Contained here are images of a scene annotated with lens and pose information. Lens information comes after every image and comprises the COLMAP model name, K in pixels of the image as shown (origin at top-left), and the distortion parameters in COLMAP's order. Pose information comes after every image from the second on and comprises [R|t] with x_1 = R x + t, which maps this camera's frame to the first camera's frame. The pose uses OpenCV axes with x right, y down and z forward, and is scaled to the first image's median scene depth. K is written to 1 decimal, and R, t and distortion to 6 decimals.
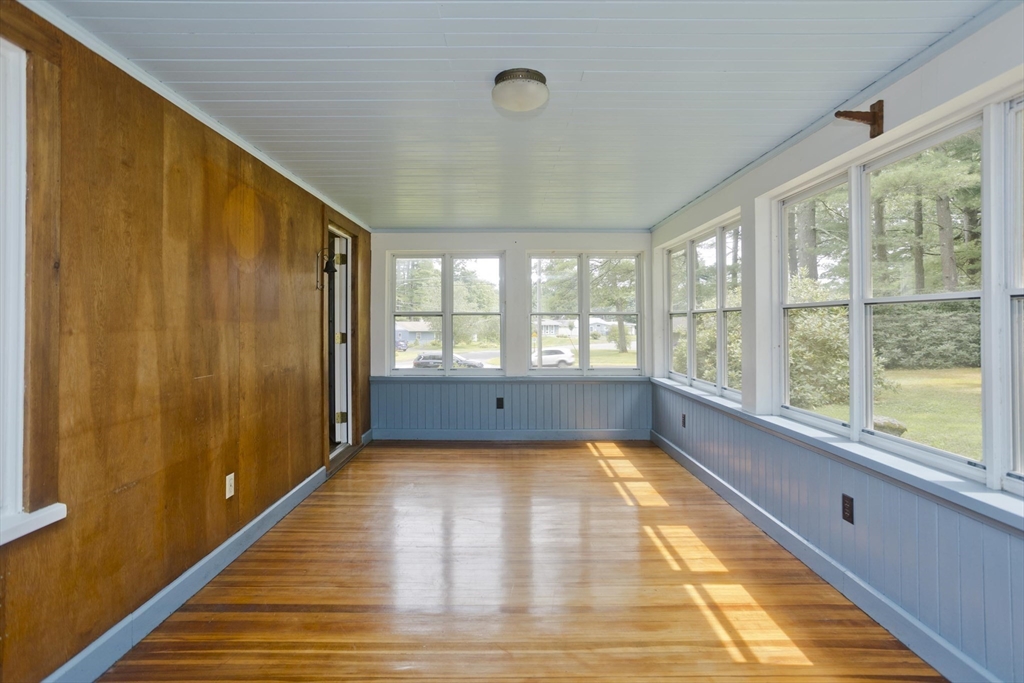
lens RADIAL K [[491.1, 0, 510.1], [0, 491.1, 322.1], [0, 0, 1]] dist [-0.047185, 0.029667]
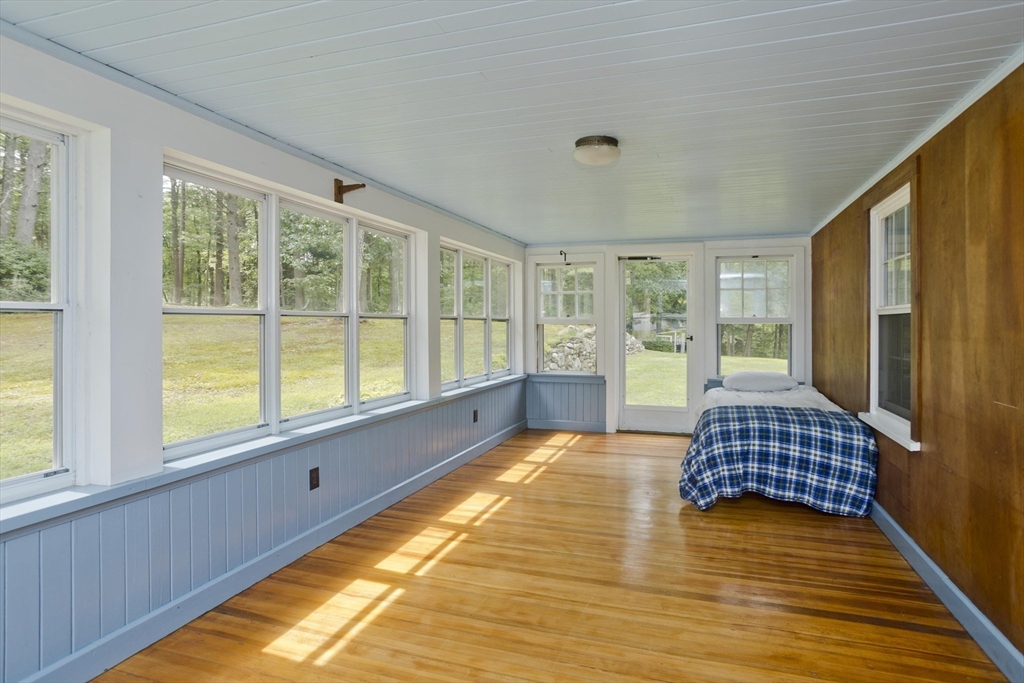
lens RADIAL K [[497.9, 0, 434.2], [0, 497.9, 324.6], [0, 0, 1]] dist [-0.000139, 0.000392]
pose [[-0.867754, 0.000211, 0.496994, -0.254444], [0.000735, 0.999999, 0.000859, -0.017746], [-0.496993, 0.001111, -0.867754, 2.307839]]
